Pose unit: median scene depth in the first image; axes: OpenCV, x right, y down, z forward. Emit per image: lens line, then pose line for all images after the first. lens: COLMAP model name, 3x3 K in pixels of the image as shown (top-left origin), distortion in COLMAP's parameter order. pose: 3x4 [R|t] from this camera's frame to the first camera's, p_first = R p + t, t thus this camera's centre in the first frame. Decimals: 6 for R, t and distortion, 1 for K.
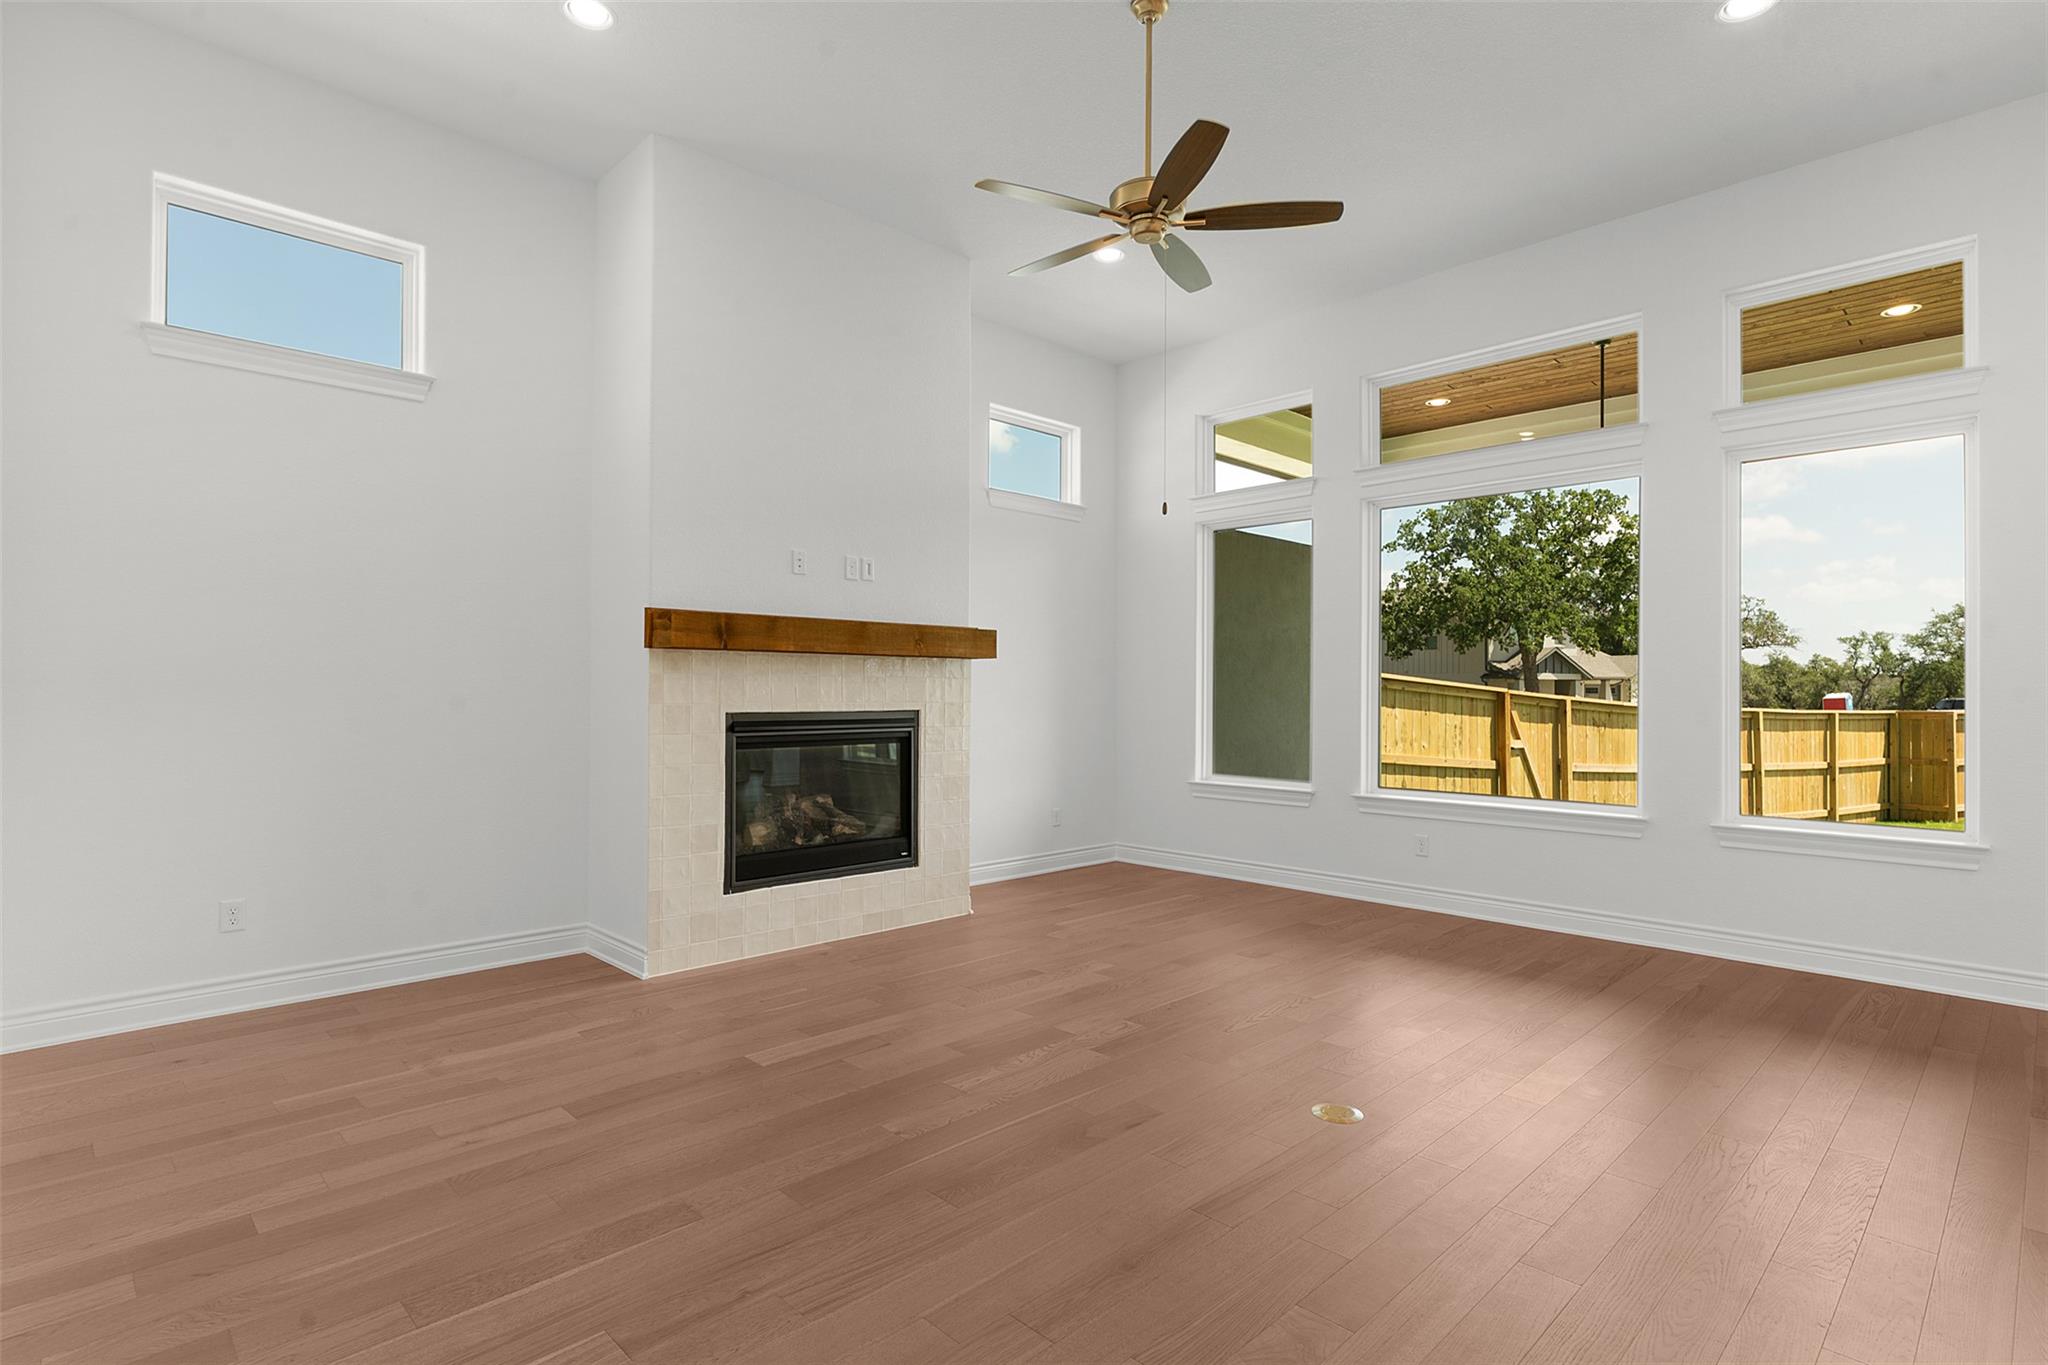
lens RADIAL K [[997.4, 0, 1015.9], [0, 997.4, 681.7], [0, 0, 1]] dist [-0.001237, -0.000081]
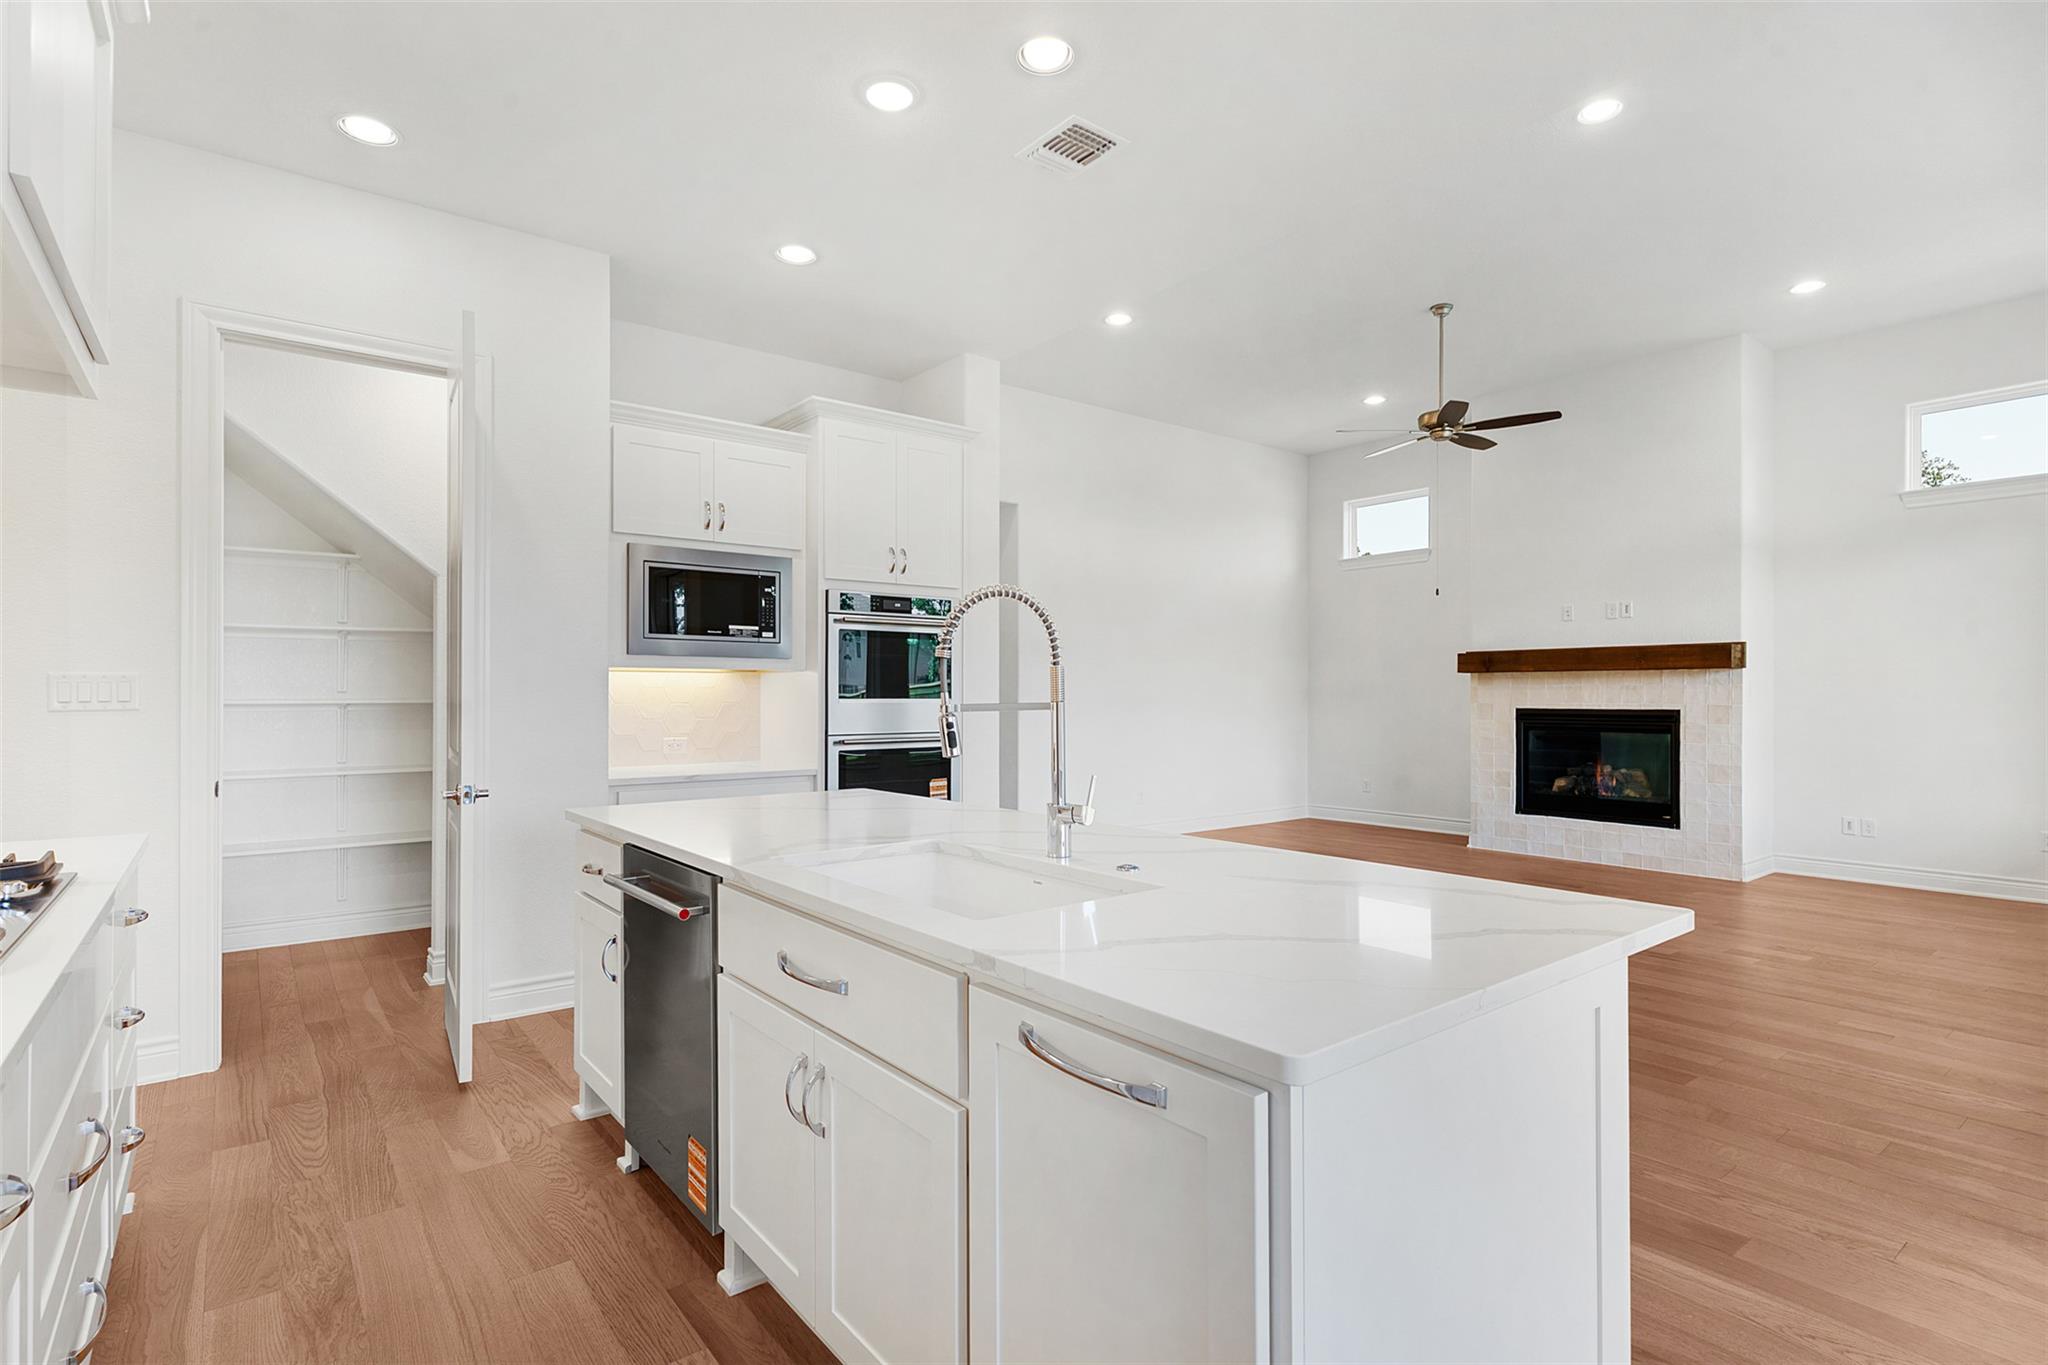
lens RADIAL K [[984.9, 0, 1012.2], [0, 984.9, 680.9], [0, 0, 1]] dist [-0.001260, -0.000223]
pose [[-0.127766, -0.030300, -0.991341, 1.302516], [-0.003713, 0.999541, -0.030072, 0.033437], [0.991797, -0.000161, -0.127820, 0.304843]]
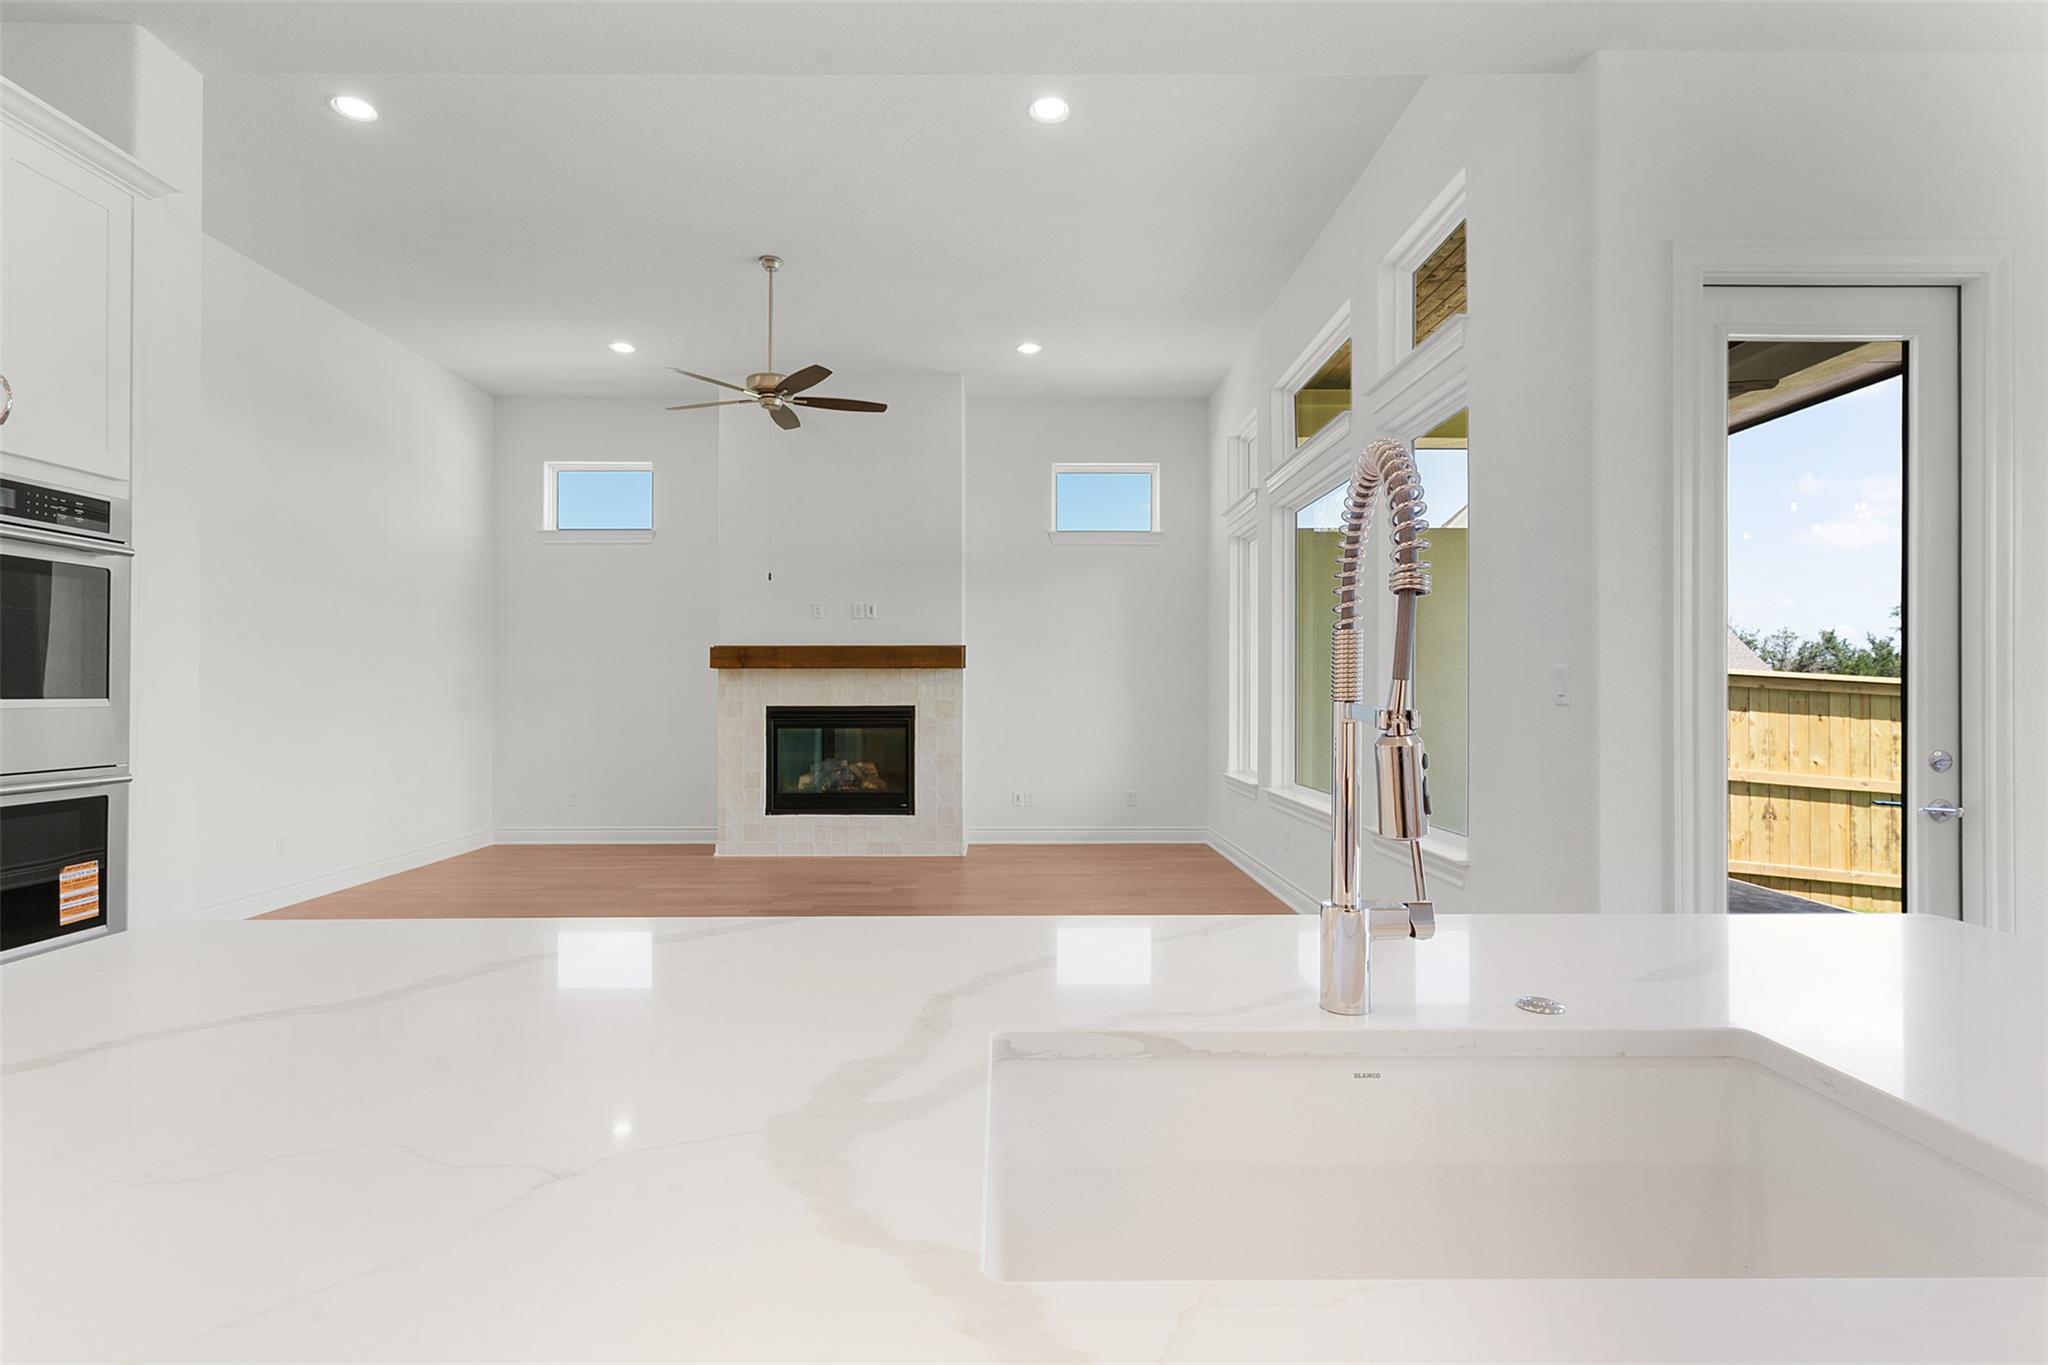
lens RADIAL K [[997.4, 0, 1015.9], [0, 997.4, 681.7], [0, 0, 1]] dist [-0.001237, -0.000081]
pose [[0.712303, -0.025118, -0.701422, 1.013144], [0.011786, 0.999647, -0.023828, 0.030574], [0.701773, 0.008706, 0.712348, 0.091341]]
